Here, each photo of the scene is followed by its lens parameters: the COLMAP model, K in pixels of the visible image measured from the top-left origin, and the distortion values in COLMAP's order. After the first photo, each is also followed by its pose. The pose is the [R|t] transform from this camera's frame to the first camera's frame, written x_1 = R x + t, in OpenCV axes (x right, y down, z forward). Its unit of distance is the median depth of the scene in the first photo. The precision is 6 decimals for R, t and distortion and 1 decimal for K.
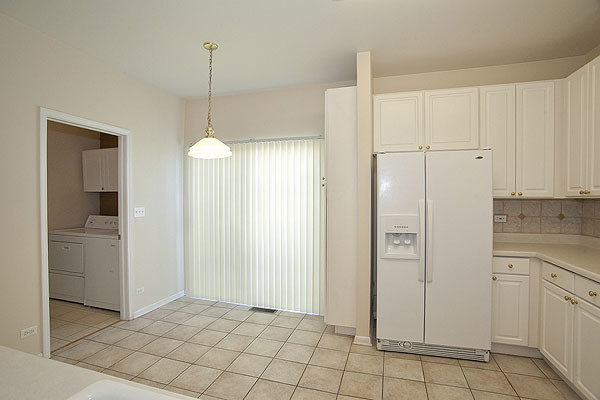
lens RADIAL K [[298.3, 0, 295.7], [0, 298.3, 201.5], [0, 0, 1]] dist [-0.085525, 0.035596]
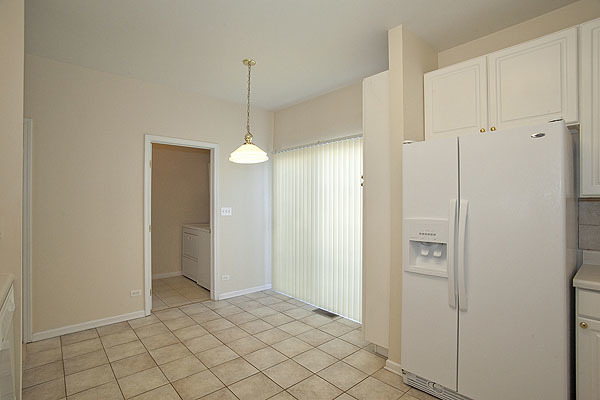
lens RADIAL K [[298.3, 0, 295.7], [0, 298.3, 201.5], [0, 0, 1]] dist [-0.085525, 0.035596]
pose [[0.856765, -0.000041, -0.515707, 0.412047], [-0.006896, 0.999910, -0.011537, 0.009467], [0.515661, 0.013441, 0.856687, 0.132007]]
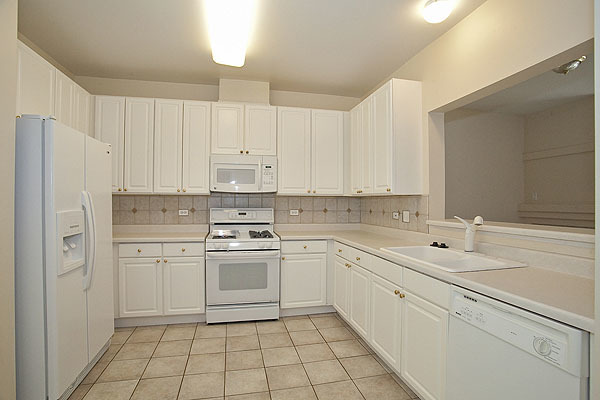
lens RADIAL K [[298.3, 0, 295.7], [0, 298.3, 201.5], [0, 0, 1]] dist [-0.085525, 0.035596]
pose [[-0.497816, 0.001271, 0.867282, -0.500034], [0.004336, 0.999990, 0.001024, 0.022266], [-0.867272, 0.004270, -0.497816, 0.786673]]
